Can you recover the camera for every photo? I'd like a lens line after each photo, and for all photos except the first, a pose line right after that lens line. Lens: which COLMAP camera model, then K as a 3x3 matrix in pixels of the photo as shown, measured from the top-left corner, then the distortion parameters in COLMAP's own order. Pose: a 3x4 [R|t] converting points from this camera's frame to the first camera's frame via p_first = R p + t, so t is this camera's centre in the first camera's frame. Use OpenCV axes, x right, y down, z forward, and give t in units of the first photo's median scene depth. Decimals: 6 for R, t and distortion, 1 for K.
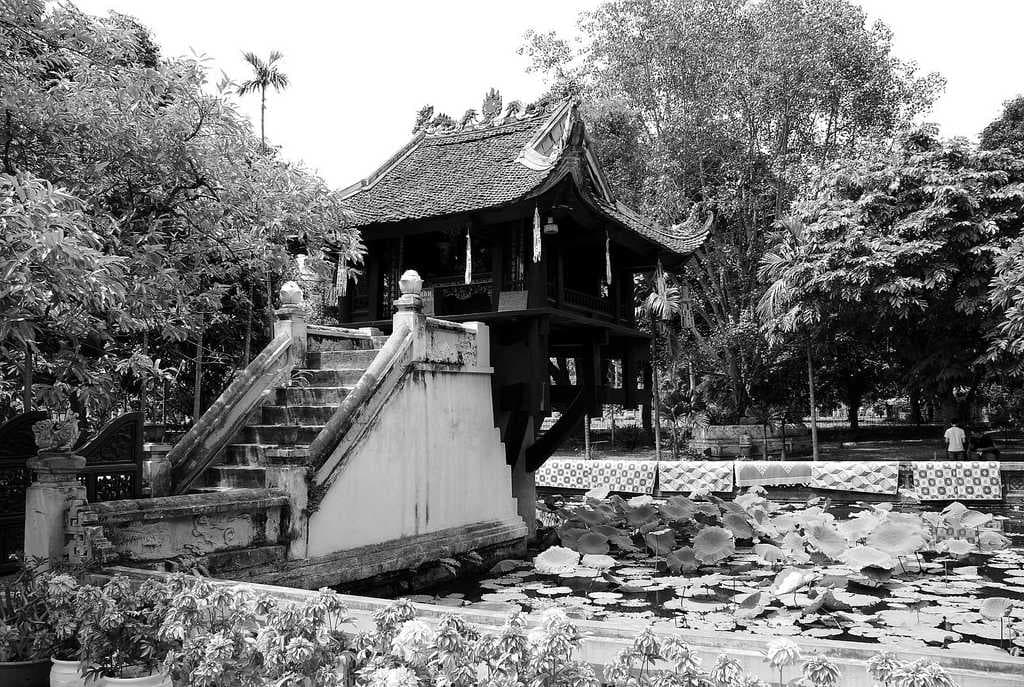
lens RADIAL K [[882.6, 0, 512.0], [0, 882.6, 343.5], [0, 0, 1]] dist [-0.006954, -0.001133]
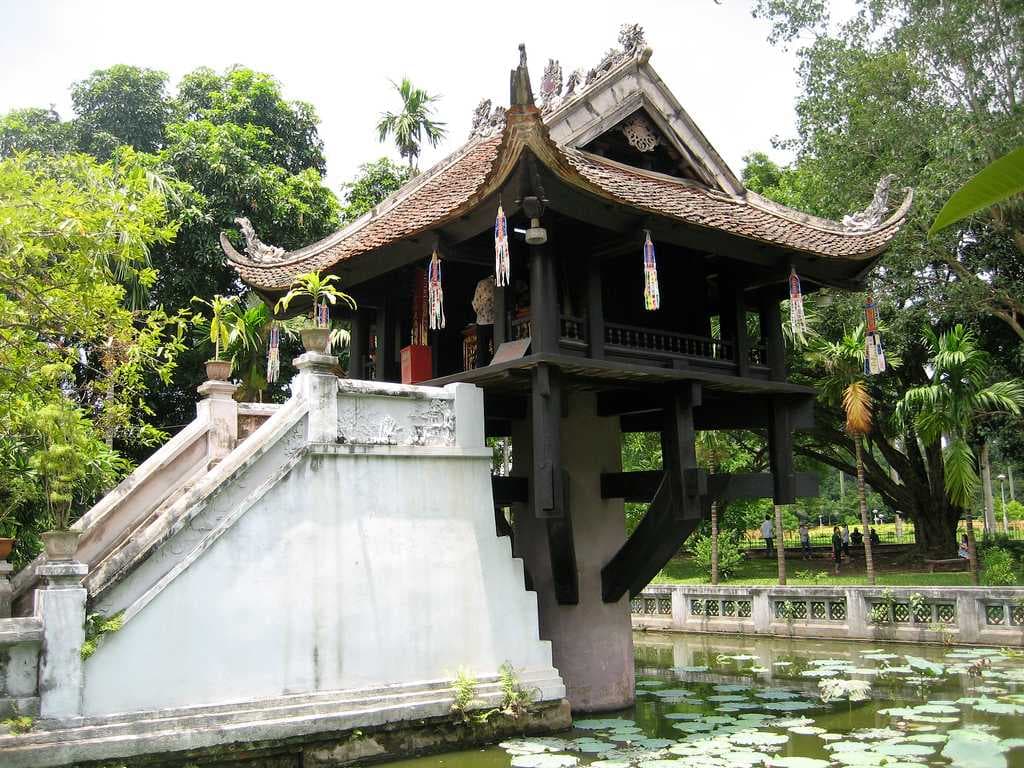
lens RADIAL K [[1113.8, 0, 512.0], [0, 1113.8, 384.0], [0, 0, 1]] dist [-0.066618, 0.000591]
pose [[0.919853, -0.075611, -0.384908, 0.326007], [0.053523, 0.996262, -0.067797, 0.036468], [0.388595, 0.041762, 0.920462, 0.210204]]
